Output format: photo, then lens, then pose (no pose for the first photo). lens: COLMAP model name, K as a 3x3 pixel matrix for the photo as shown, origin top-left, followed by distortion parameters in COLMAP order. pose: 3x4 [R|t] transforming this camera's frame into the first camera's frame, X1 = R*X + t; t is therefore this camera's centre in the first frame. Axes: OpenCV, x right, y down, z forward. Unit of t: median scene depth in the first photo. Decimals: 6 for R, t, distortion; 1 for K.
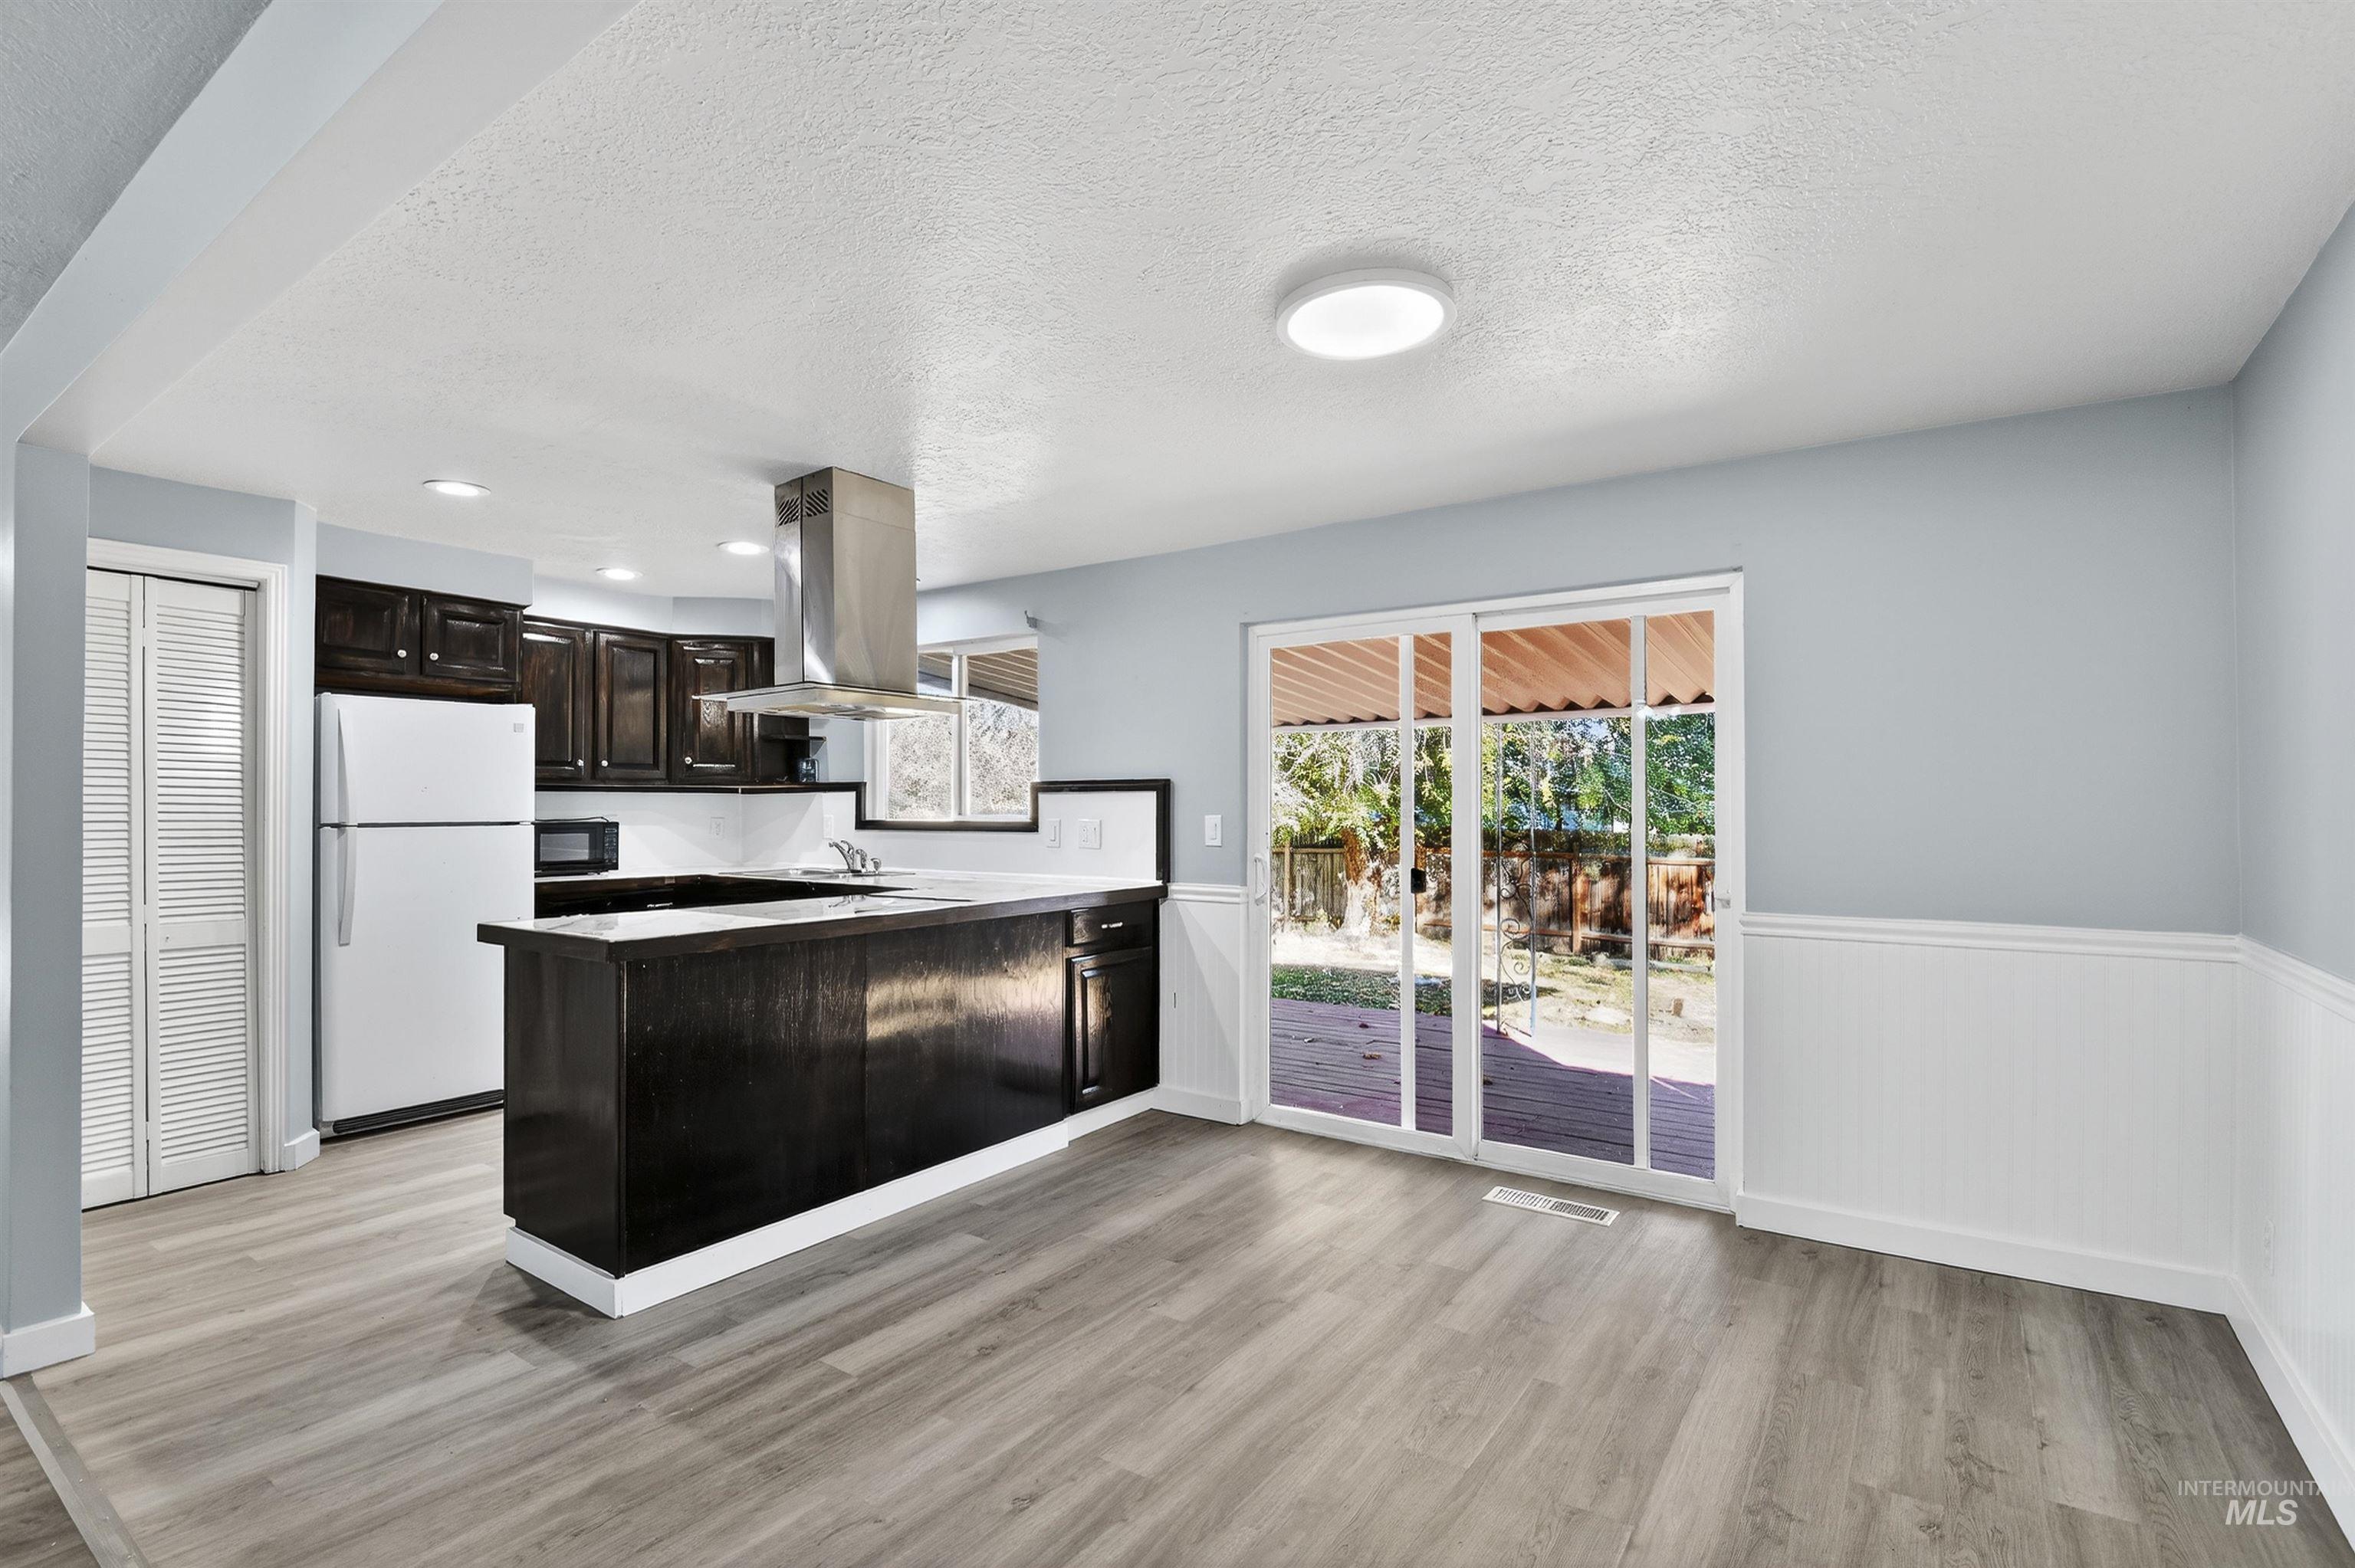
lens RADIAL K [[1086.7, 0, 1172.7], [0, 1086.7, 794.4], [0, 0, 1]] dist [-0.015061, -0.001708]
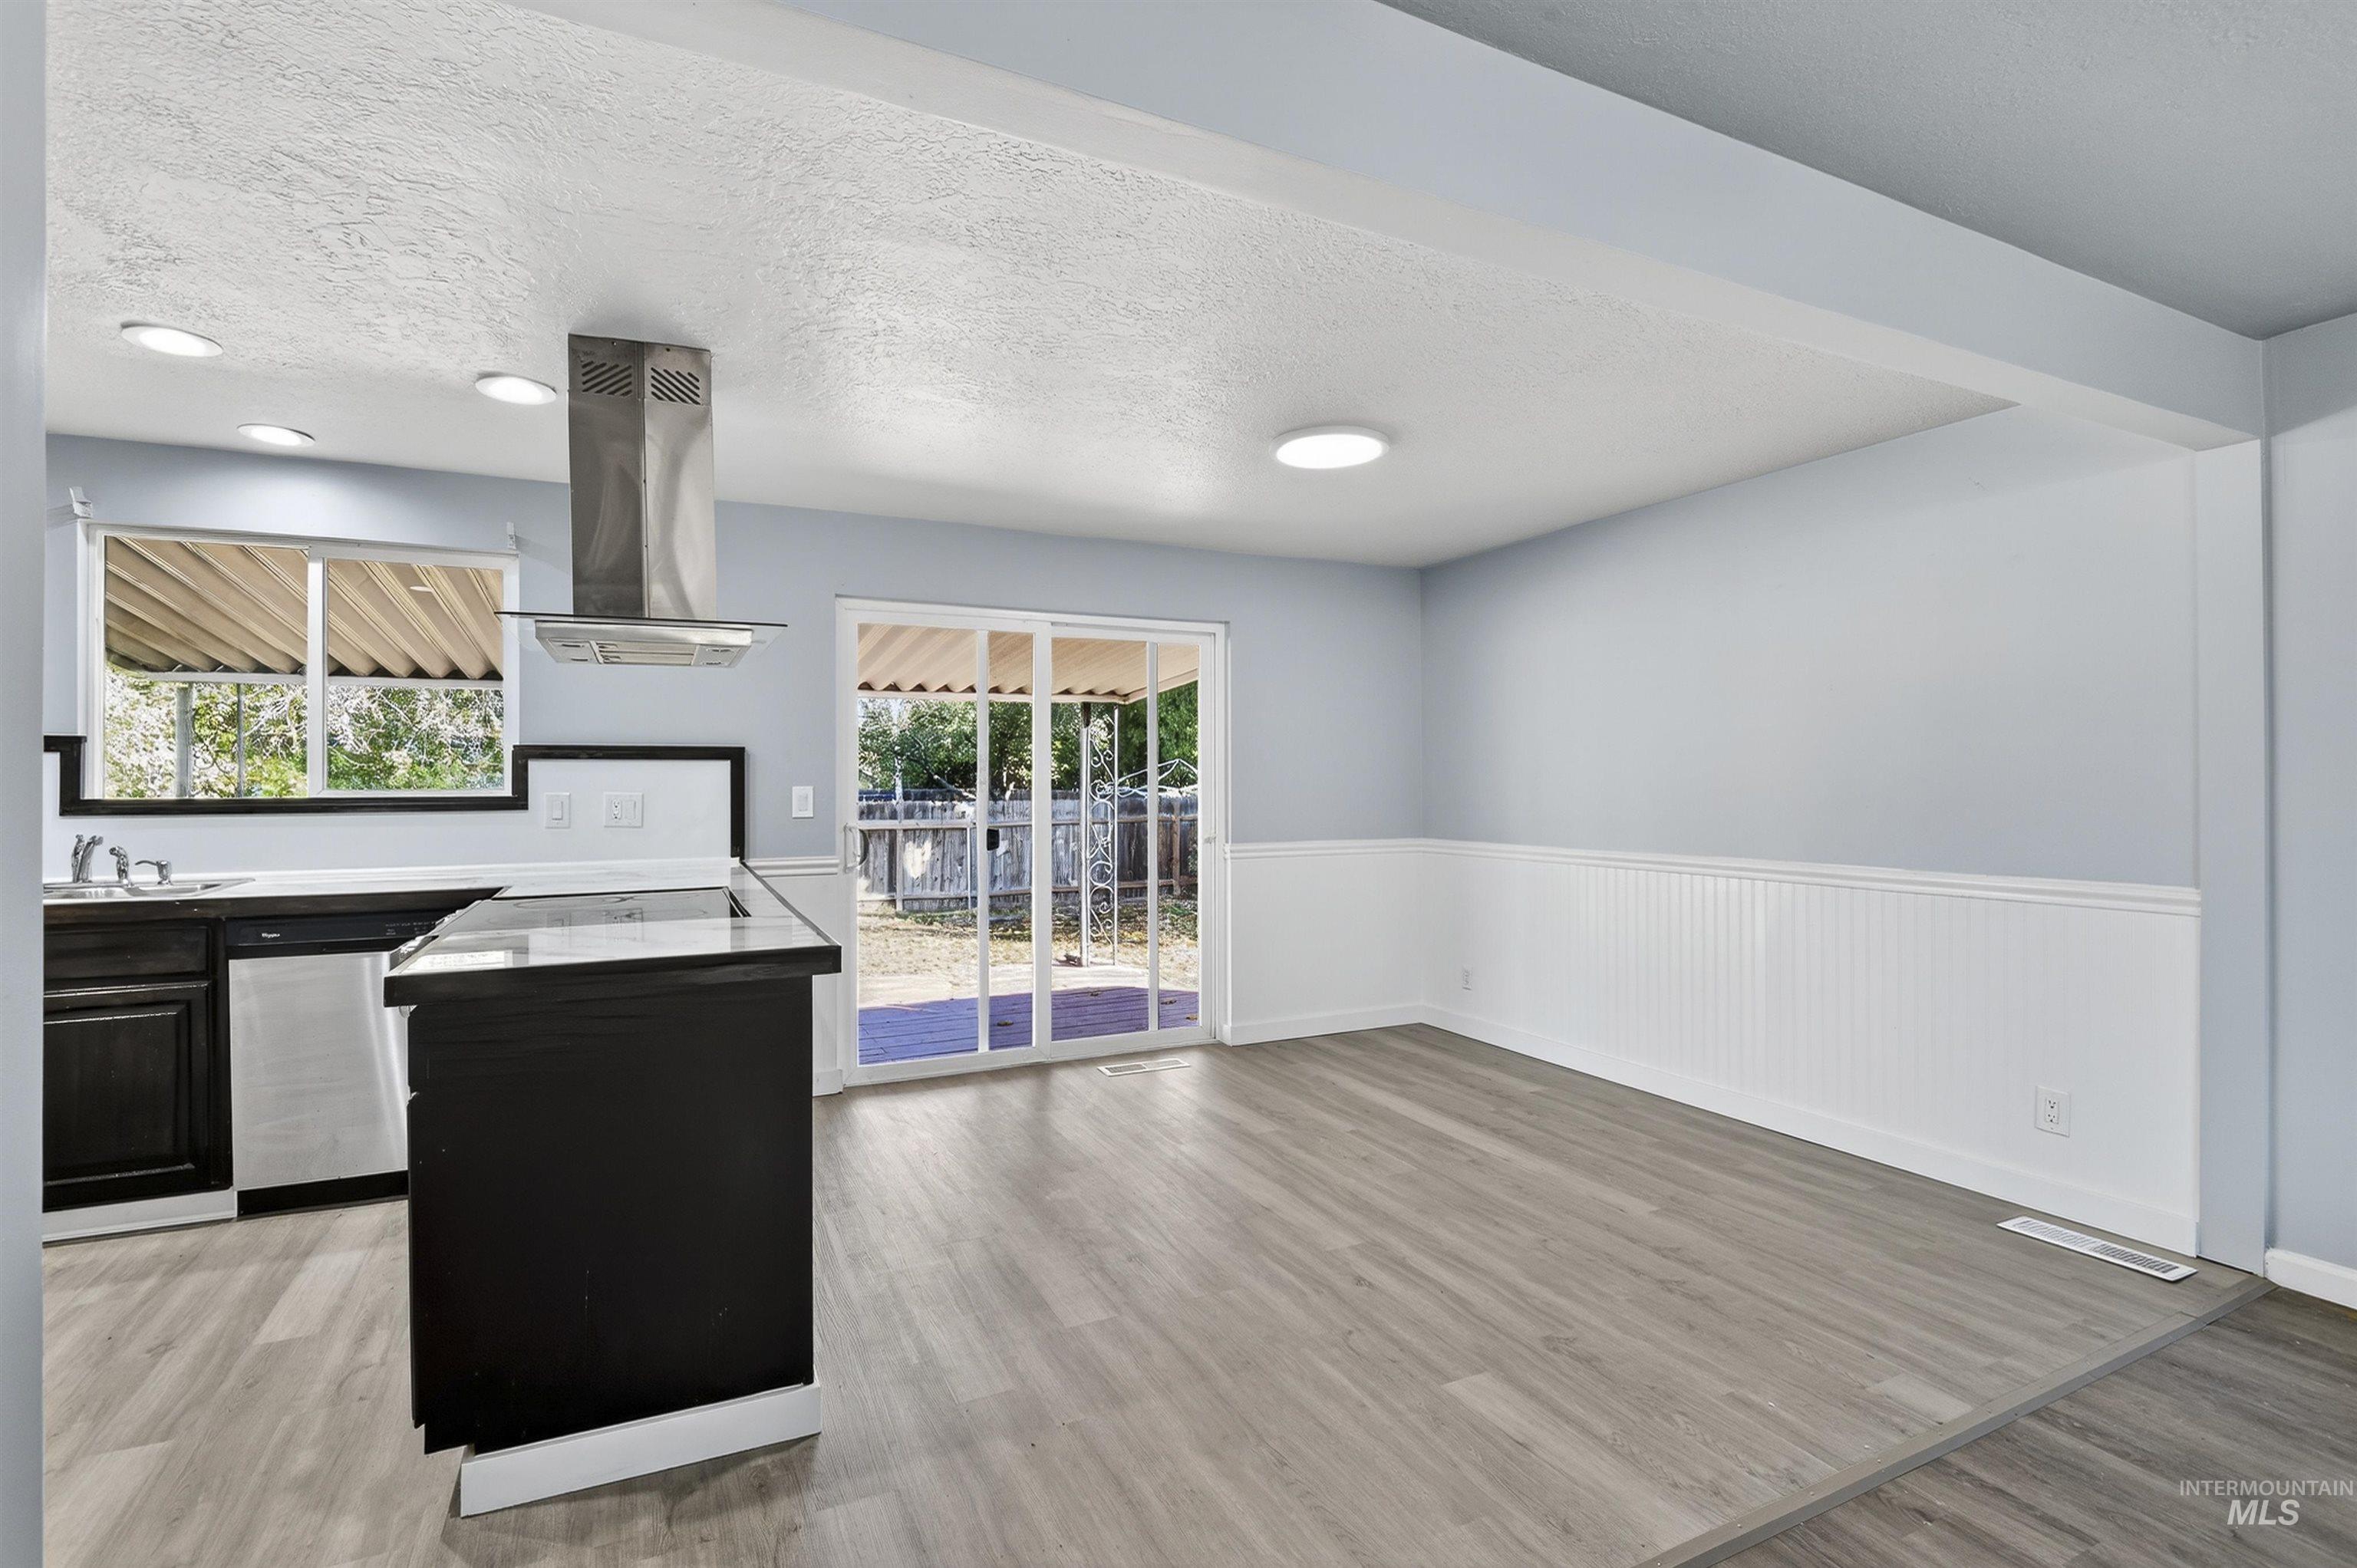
lens RADIAL K [[1087.7, 0, 1165.8], [0, 1087.7, 770.9], [0, 0, 1]] dist [-0.015061, -0.001708]
pose [[0.489791, -0.002423, 0.871837, -0.633586], [-0.014842, 0.999828, 0.011116, -0.009700], [-0.871714, -0.018384, 0.489671, 0.229784]]
